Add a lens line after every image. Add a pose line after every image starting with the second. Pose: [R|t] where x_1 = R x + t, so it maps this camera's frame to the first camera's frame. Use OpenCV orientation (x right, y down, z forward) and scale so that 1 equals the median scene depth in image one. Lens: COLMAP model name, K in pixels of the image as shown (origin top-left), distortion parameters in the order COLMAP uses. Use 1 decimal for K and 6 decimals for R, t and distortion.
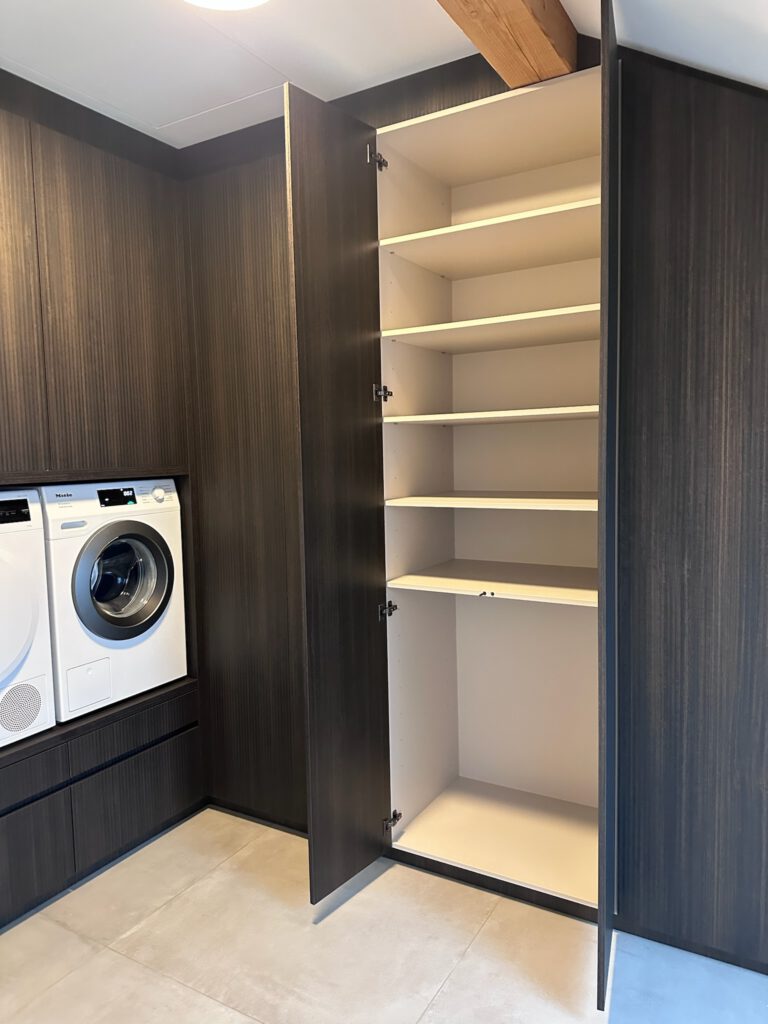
lens RADIAL K [[728.9, 0, 379.6], [0, 728.9, 511.8], [0, 0, 1]] dist [0.035740, -0.044695]
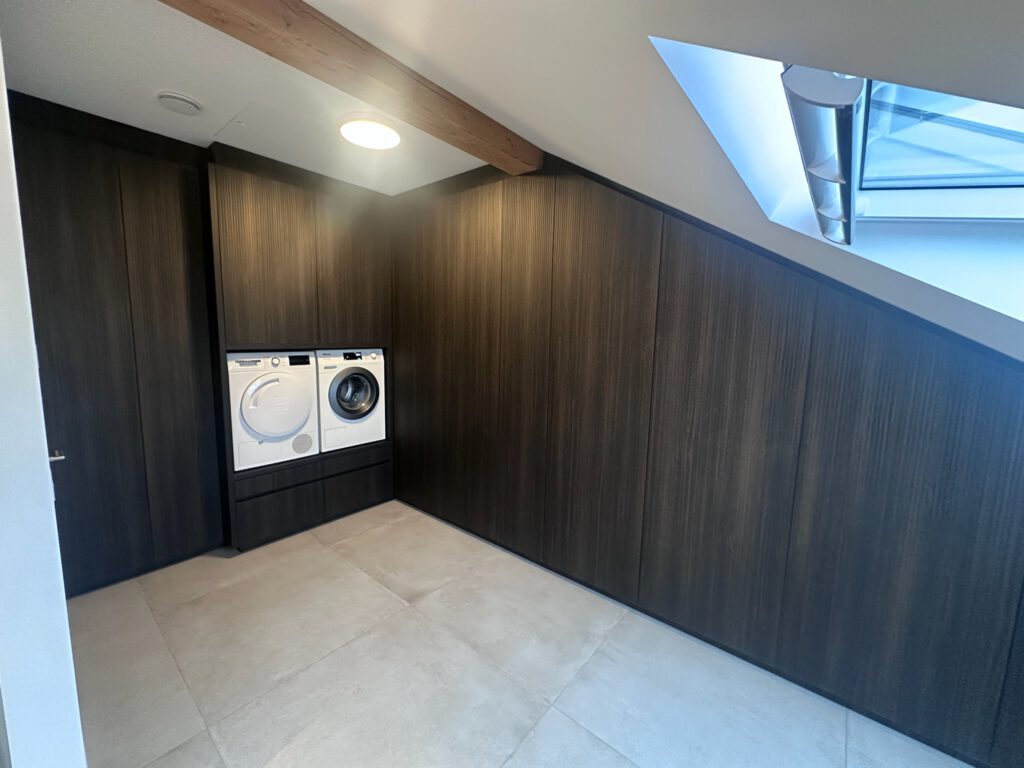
lens RADIAL K [[409.7, 0, 510.4], [0, 409.7, 382.0], [0, 0, 1]] dist [0.000936, 0.000038]
pose [[0.987043, 0.064093, -0.147099, 0.338418], [-0.058822, 0.997470, 0.039910, -0.021435], [0.149285, -0.030741, 0.988316, -0.187621]]
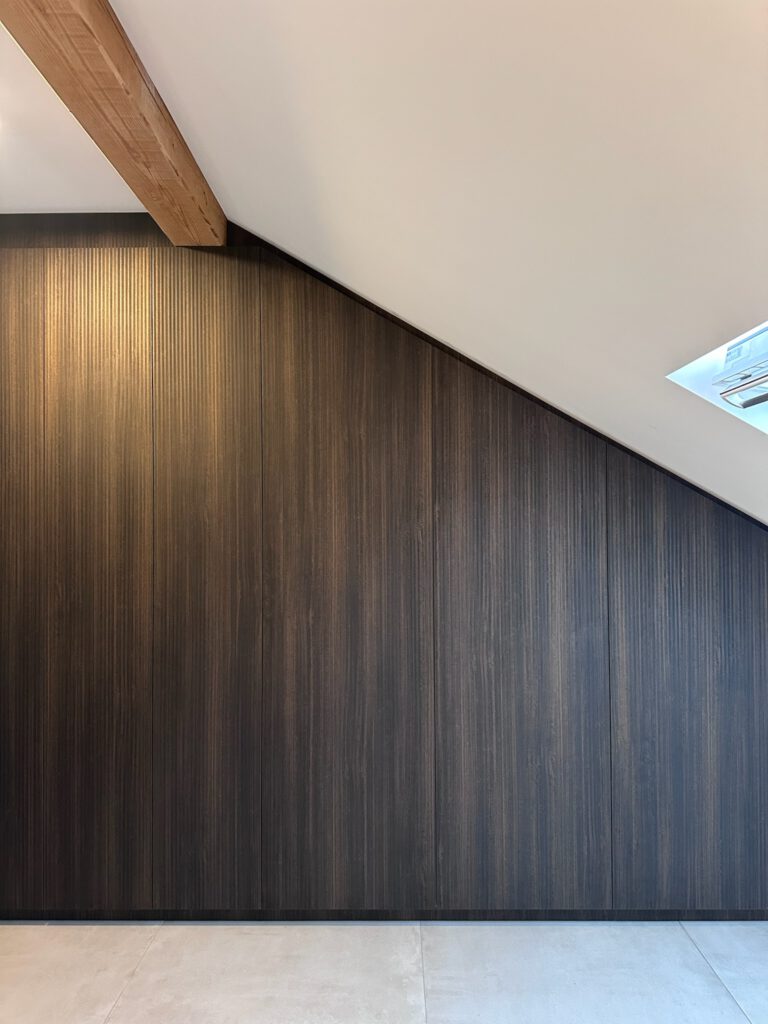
lens RADIAL K [[726.9, 0, 385.9], [0, 726.9, 523.3], [0, 0, 1]] dist [0.069654, -0.059167]
pose [[0.866174, 0.024182, 0.499157, -0.119845], [0.029379, 0.994637, -0.099166, 0.035072], [-0.498878, 0.100560, 0.860818, -0.217176]]
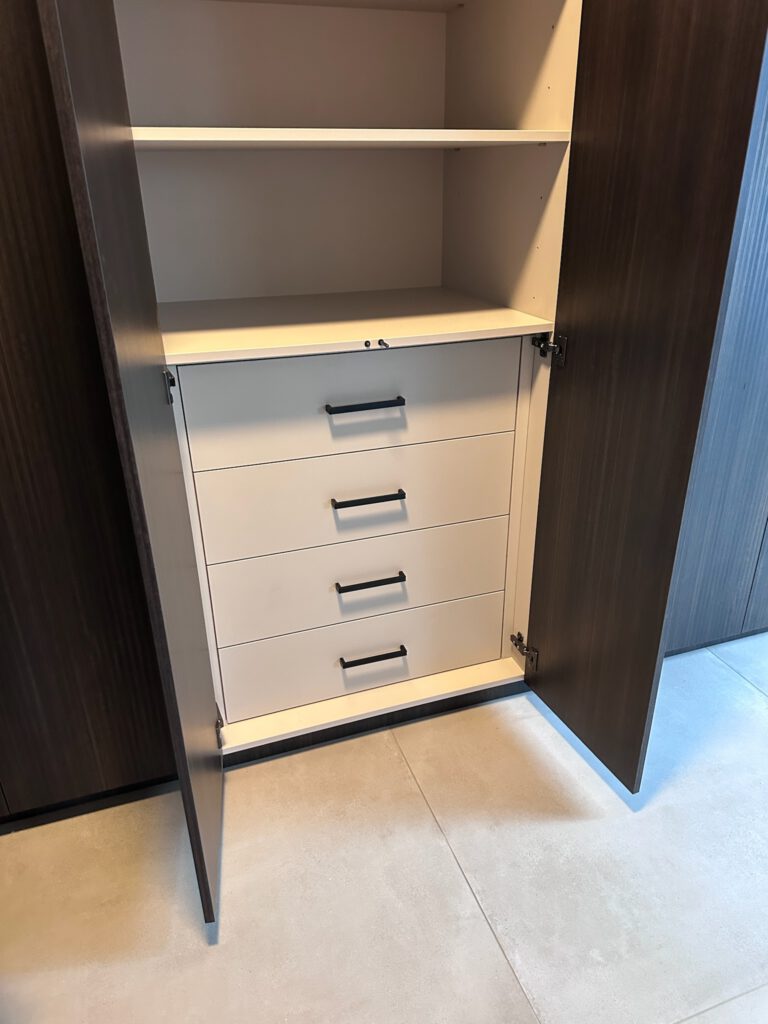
lens RADIAL K [[726.9, 0, 385.9], [0, 726.9, 523.3], [0, 0, 1]] dist [0.069654, -0.059167]
pose [[0.640556, -0.314365, 0.700616, -0.290287], [0.064687, 0.931212, 0.358690, 0.065457], [-0.765182, -0.184440, 0.616829, 0.588994]]
